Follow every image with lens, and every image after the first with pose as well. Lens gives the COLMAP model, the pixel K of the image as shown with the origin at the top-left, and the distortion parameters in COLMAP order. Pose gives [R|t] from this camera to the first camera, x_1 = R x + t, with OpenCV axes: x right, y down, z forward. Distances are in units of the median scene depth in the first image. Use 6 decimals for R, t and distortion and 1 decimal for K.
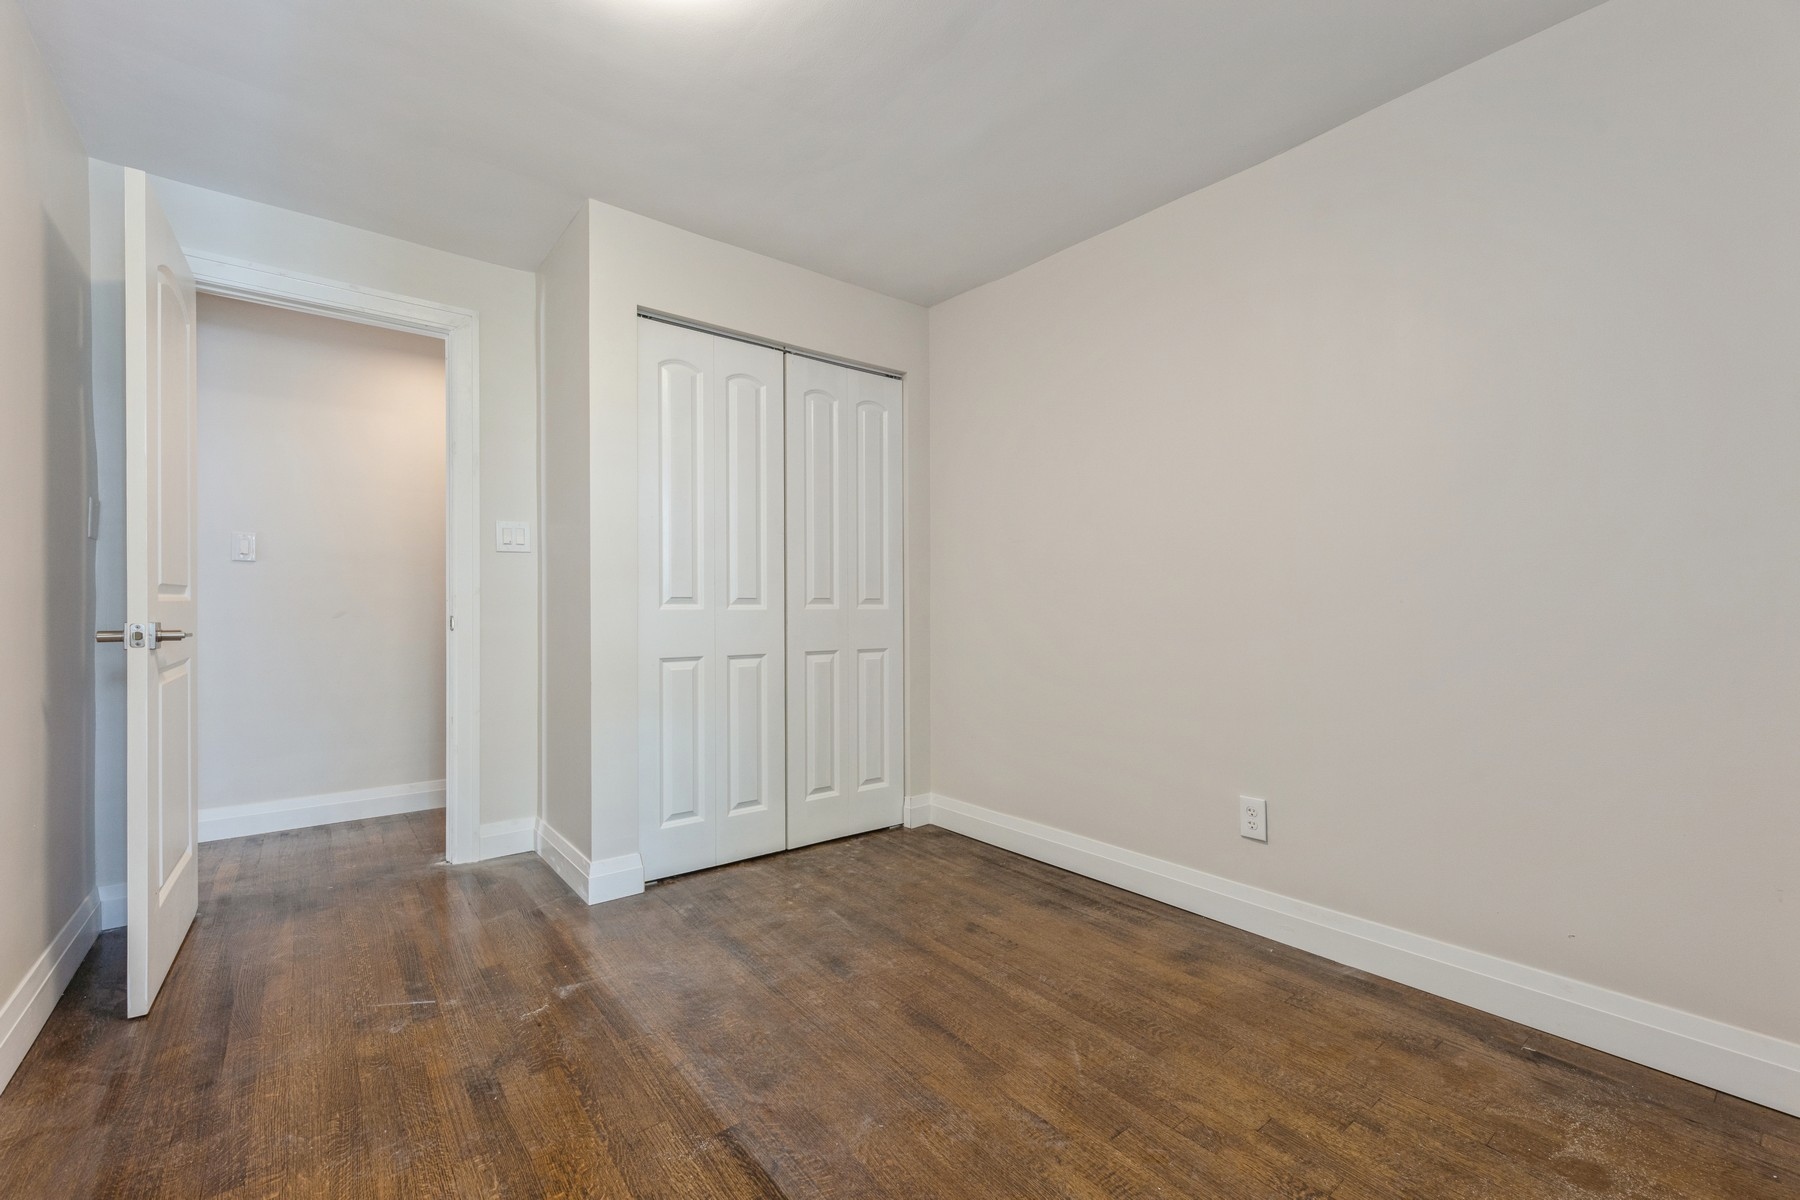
lens RADIAL K [[759.7, 0, 897.2], [0, 759.7, 601.7], [0, 0, 1]] dist [0.000634, -0.000471]
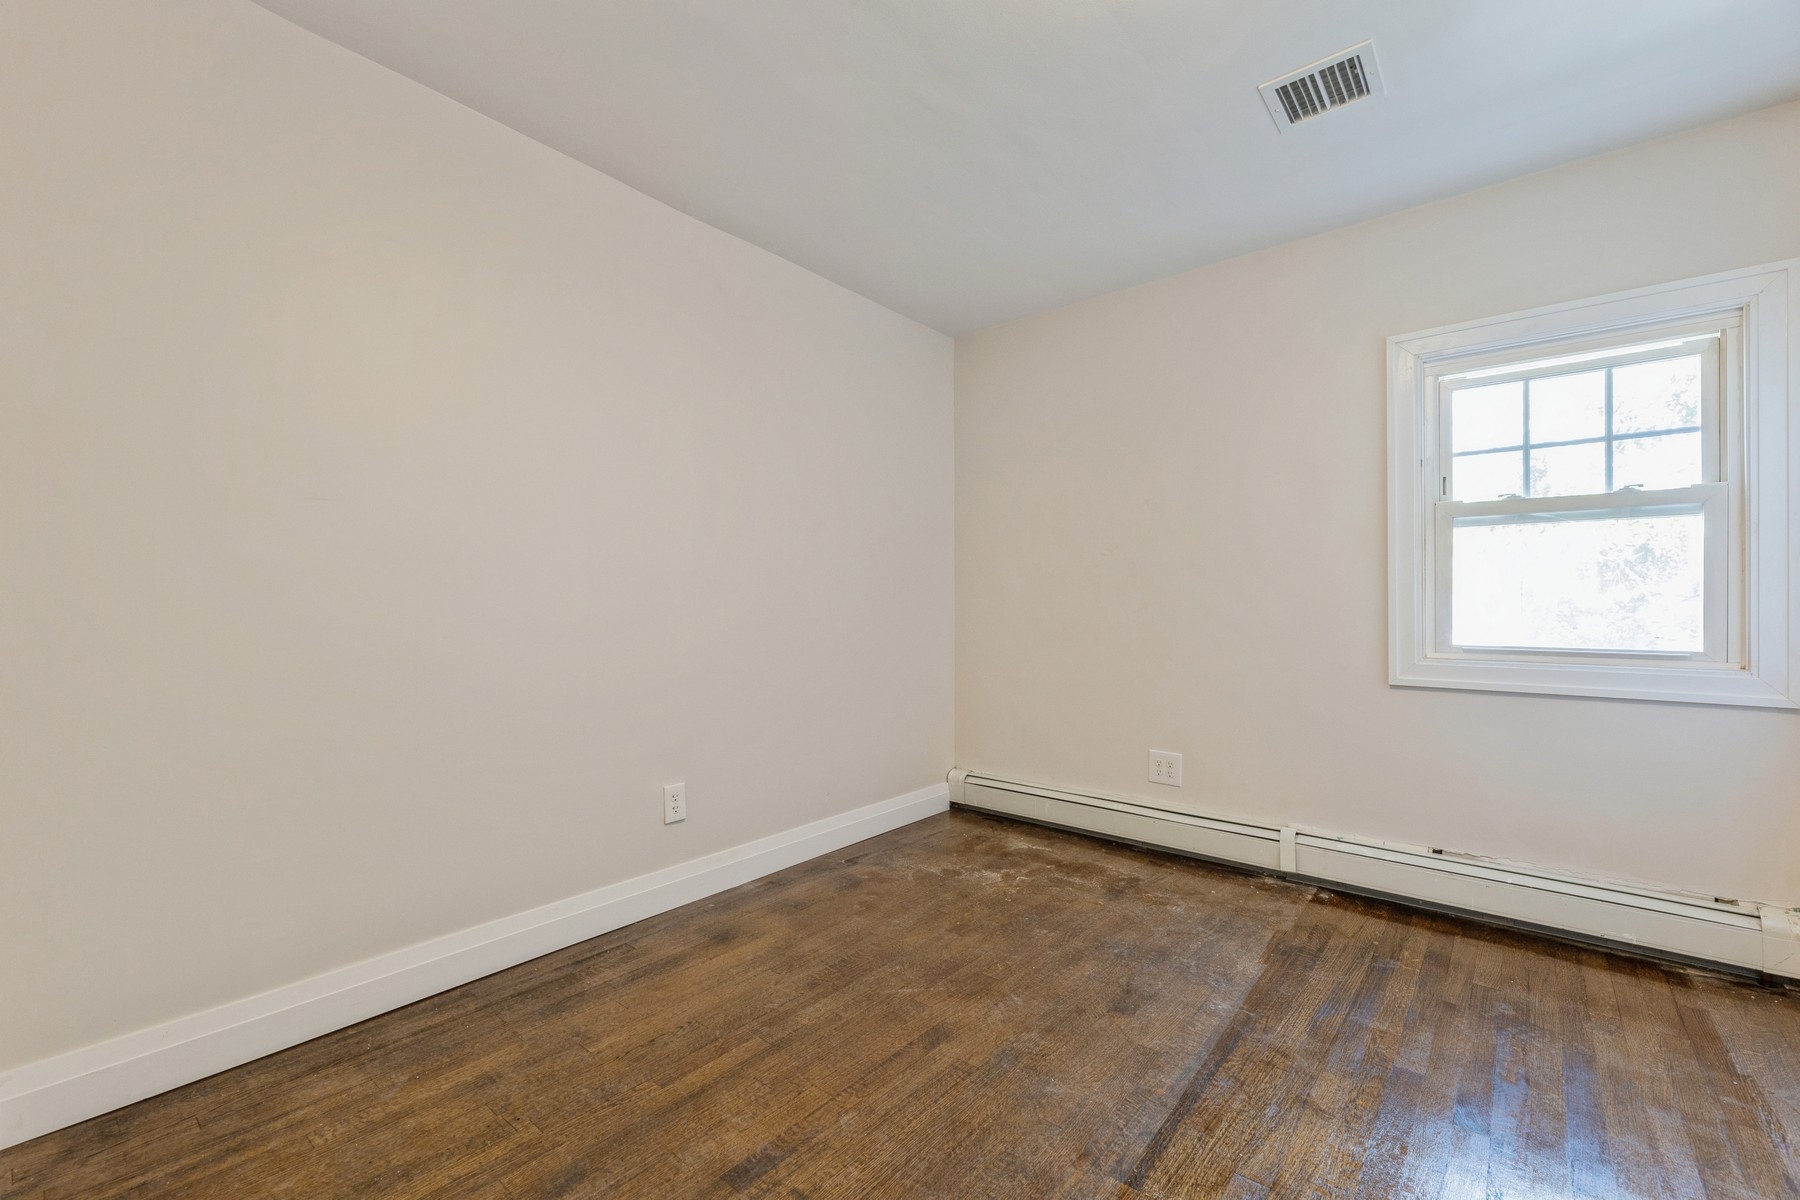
lens RADIAL K [[759.7, 0, 896.7], [0, 759.7, 608.5], [0, 0, 1]] dist [0.000634, -0.000471]
pose [[-0.203196, -0.005761, 0.979121, -0.701400], [-0.002882, 0.999982, 0.005286, -0.000809], [-0.979134, -0.001748, -0.203209, 0.964316]]
